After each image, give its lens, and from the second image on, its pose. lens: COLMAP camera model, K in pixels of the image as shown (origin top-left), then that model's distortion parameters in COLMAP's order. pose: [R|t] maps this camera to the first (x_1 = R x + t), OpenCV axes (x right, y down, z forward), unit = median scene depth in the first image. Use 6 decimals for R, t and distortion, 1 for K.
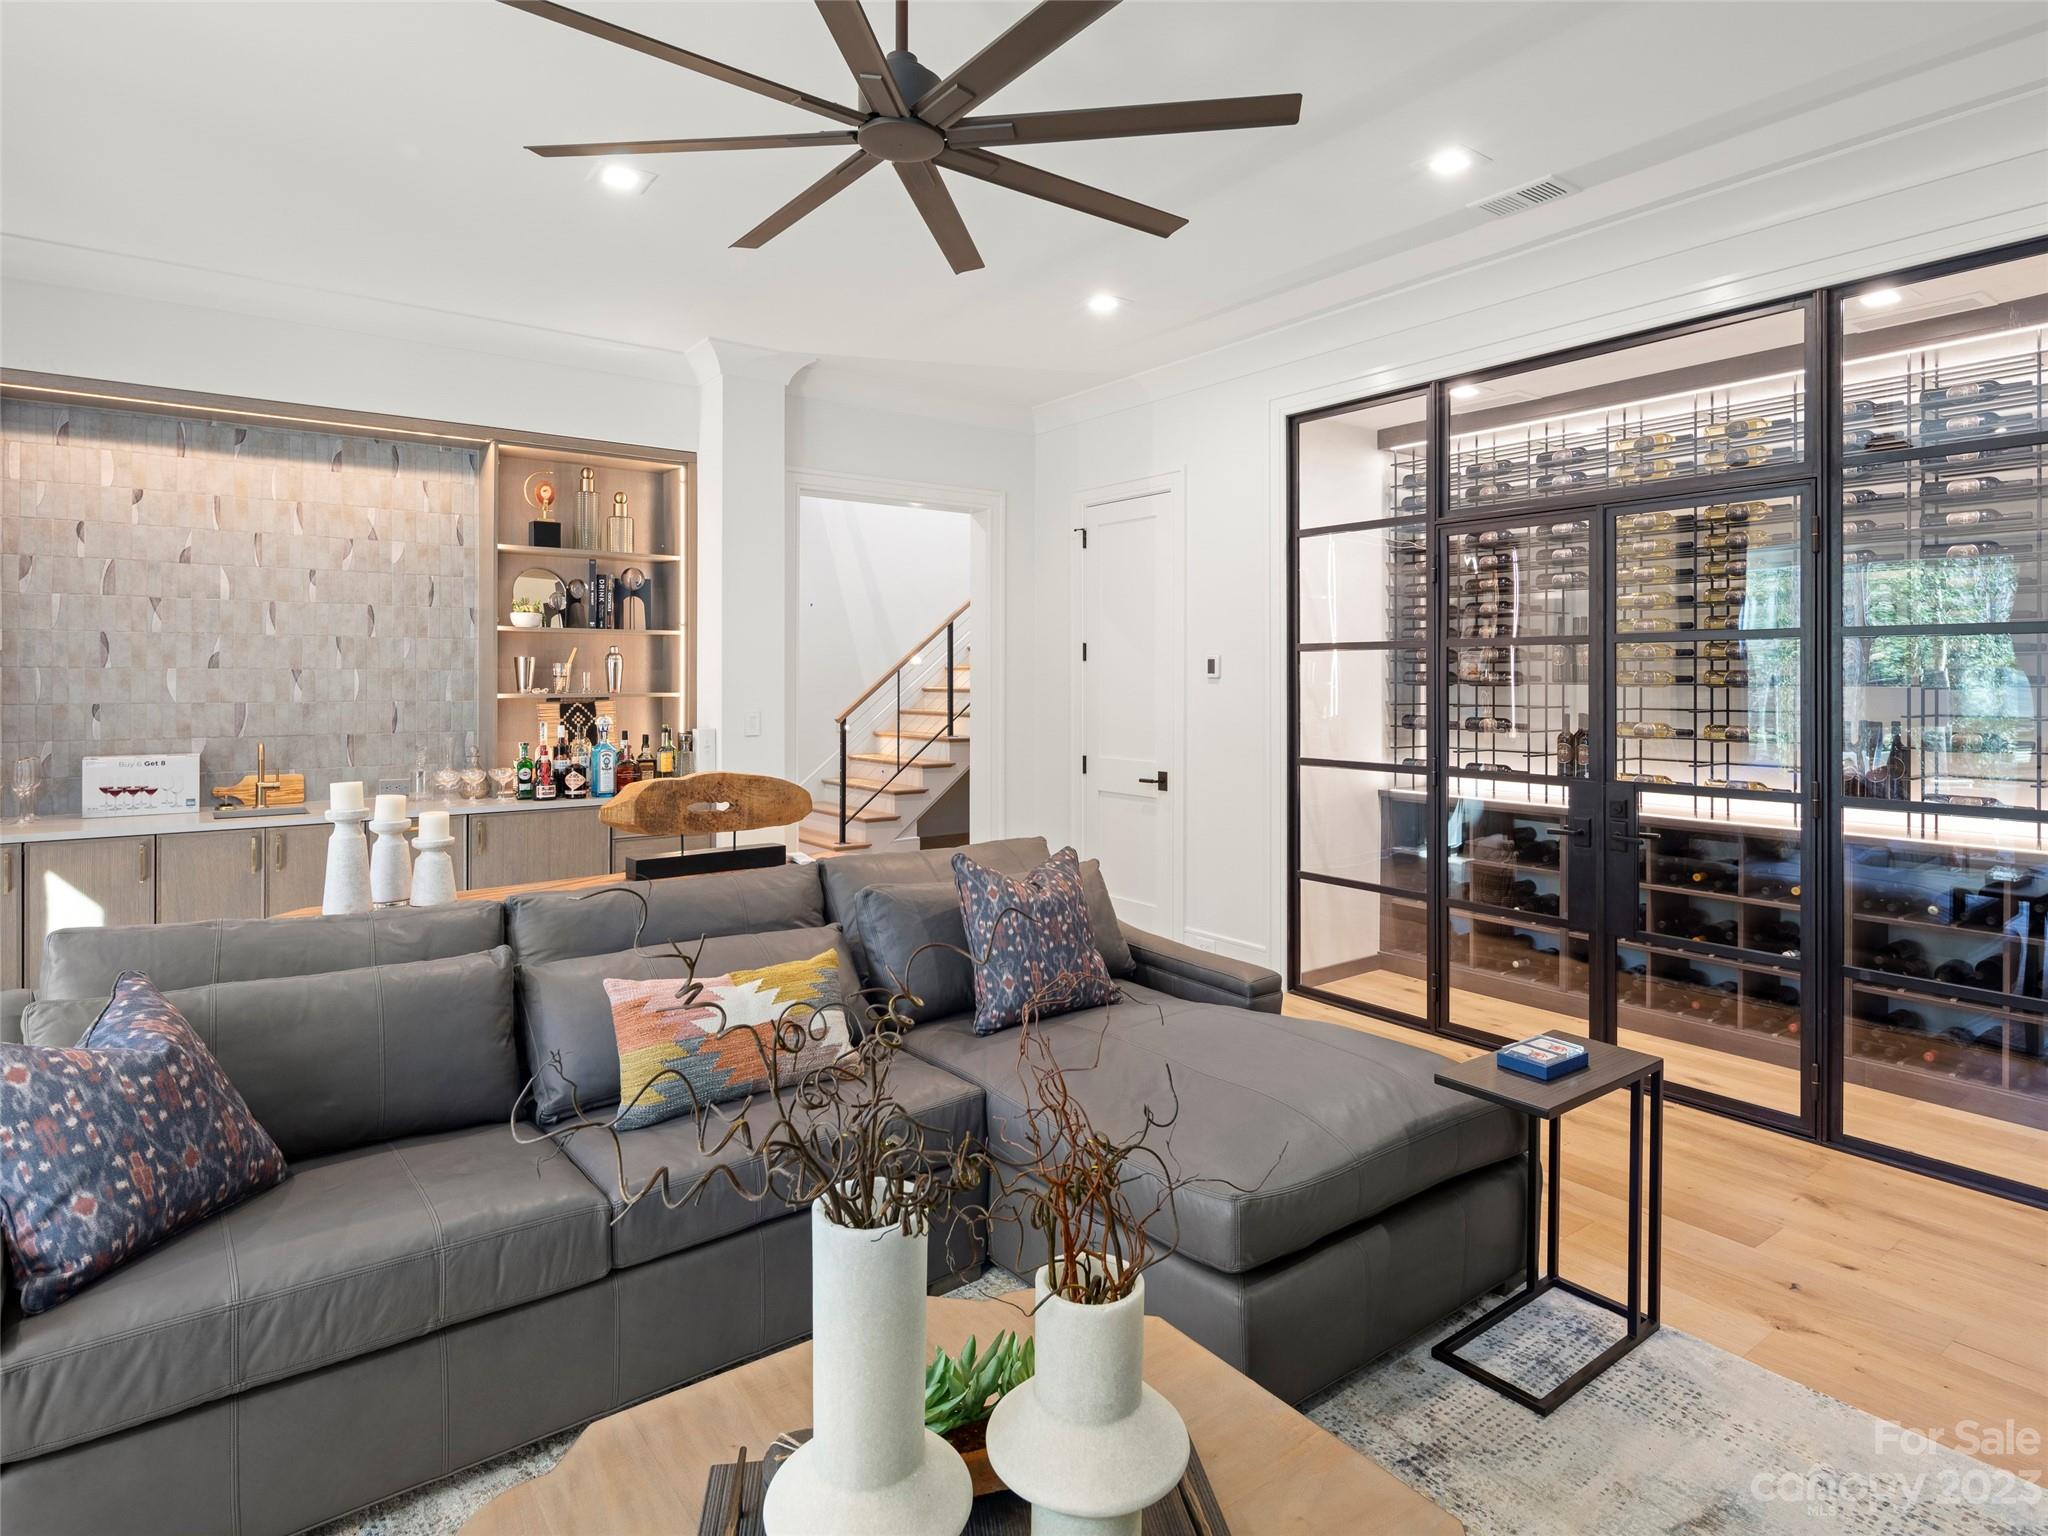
lens RADIAL K [[1142.5, 0, 1010.4], [0, 1142.5, 766.3], [0, 0, 1]] dist [0.007003, -0.000914]
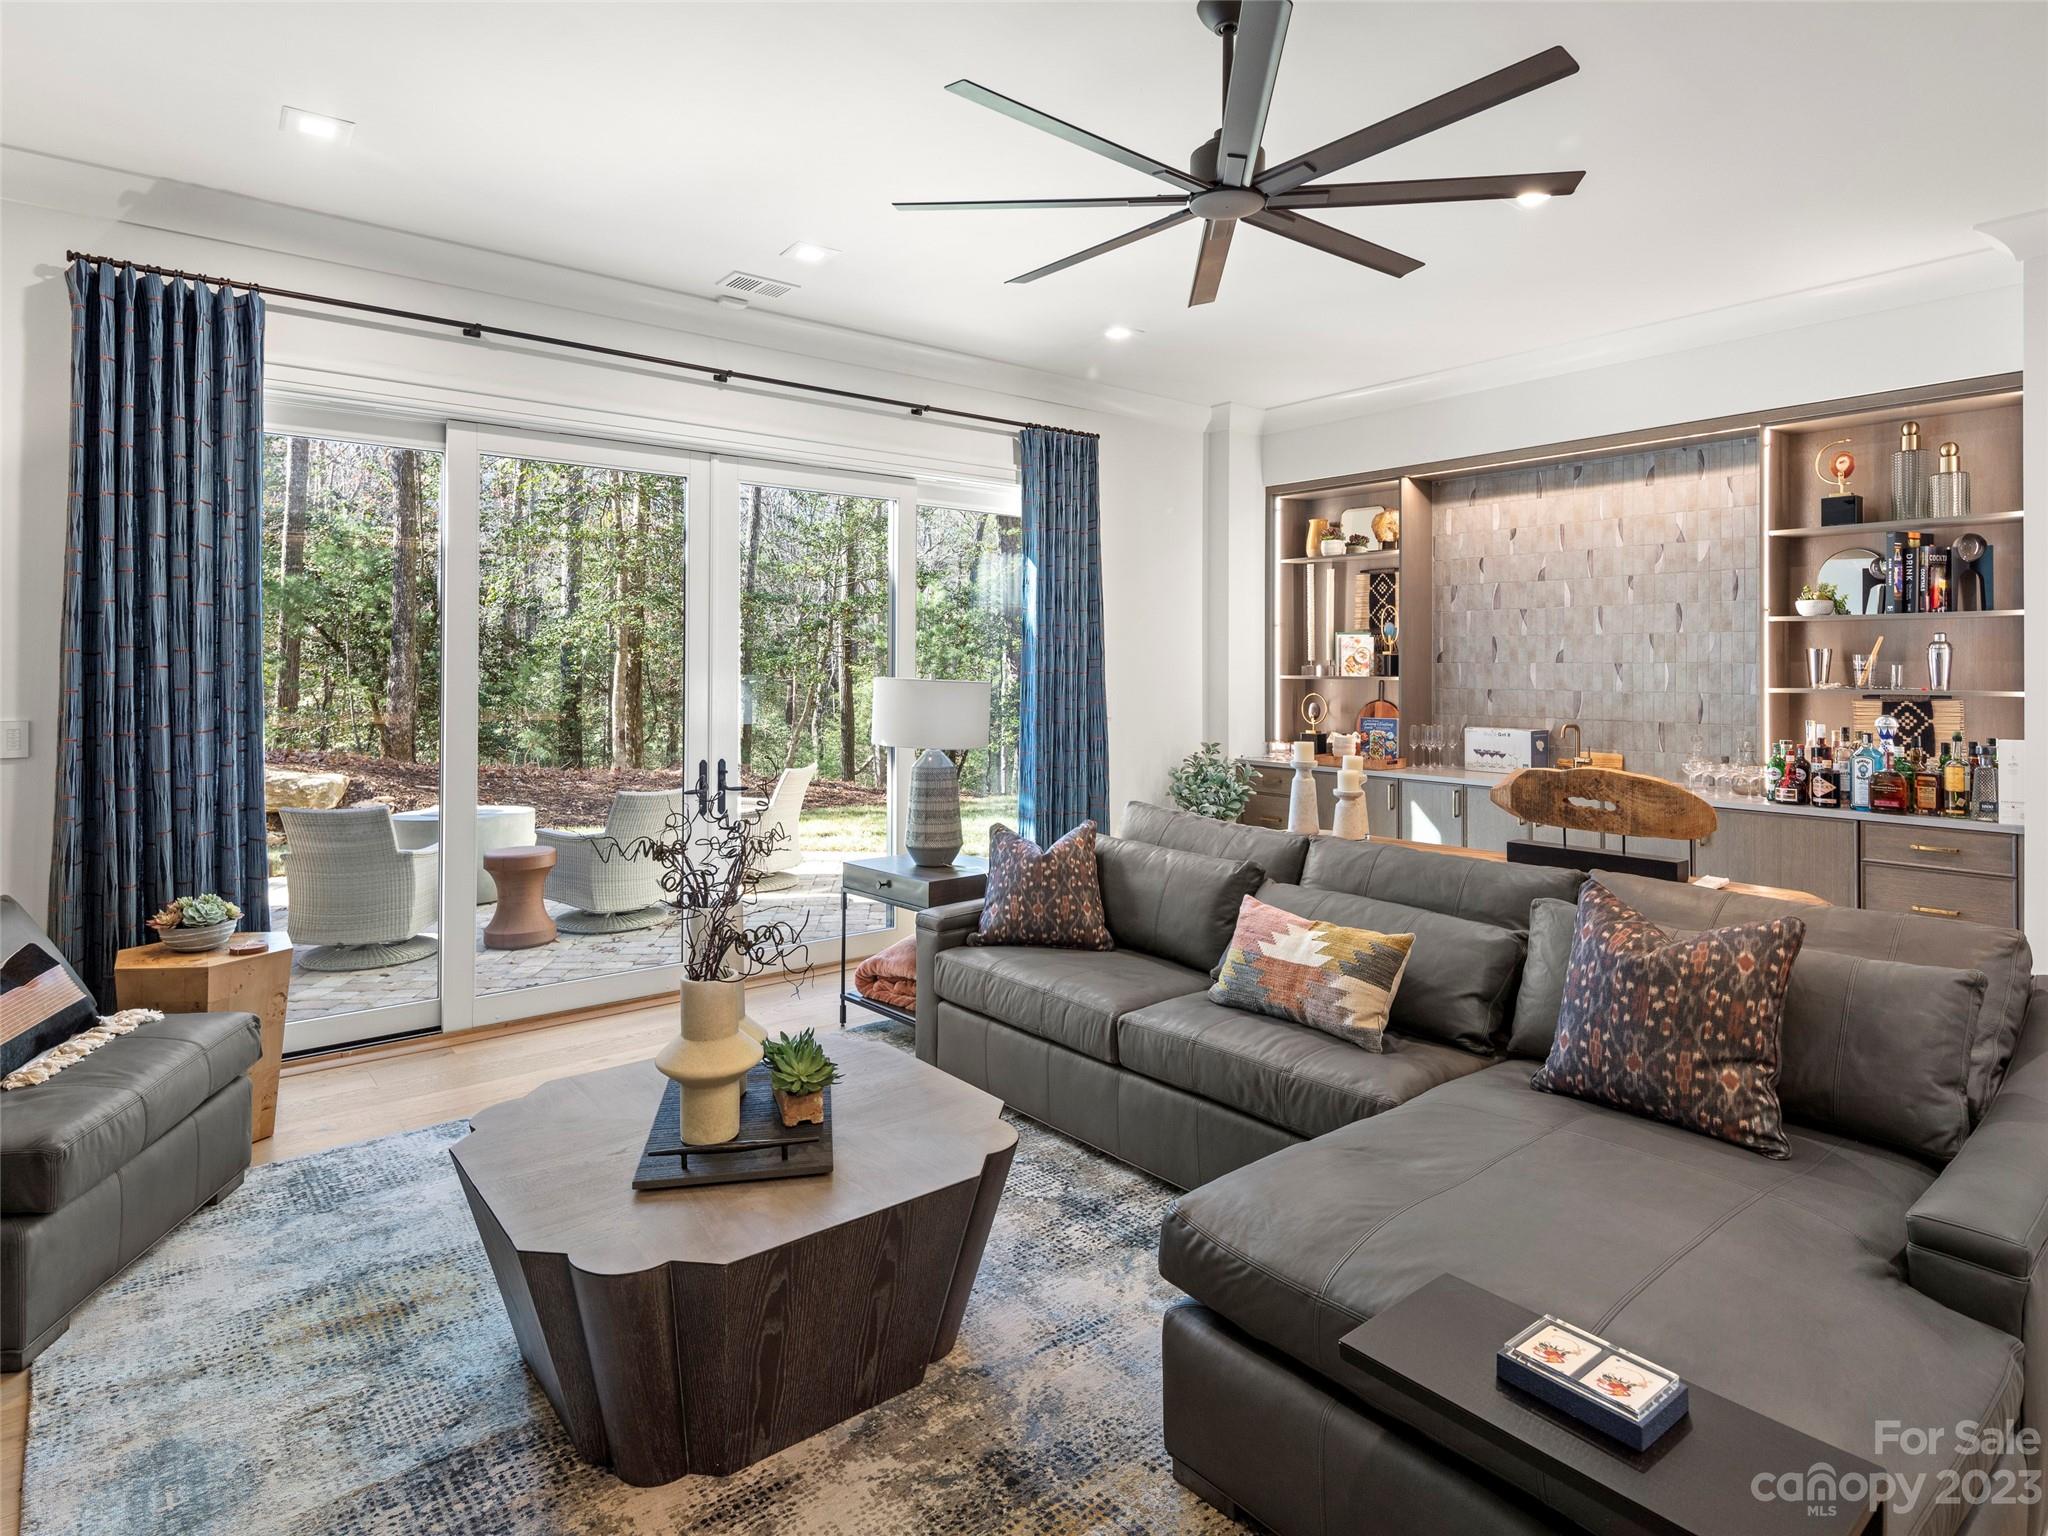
lens RADIAL K [[1142.5, 0, 1033.8], [0, 1142.5, 766.2], [0, 0, 1]] dist [0.007003, -0.000914]
pose [[0.038556, 0.085368, -0.995603, 0.522219], [-0.081832, 0.993267, 0.081998, -0.028405], [0.995900, 0.078311, 0.045282, 0.375833]]
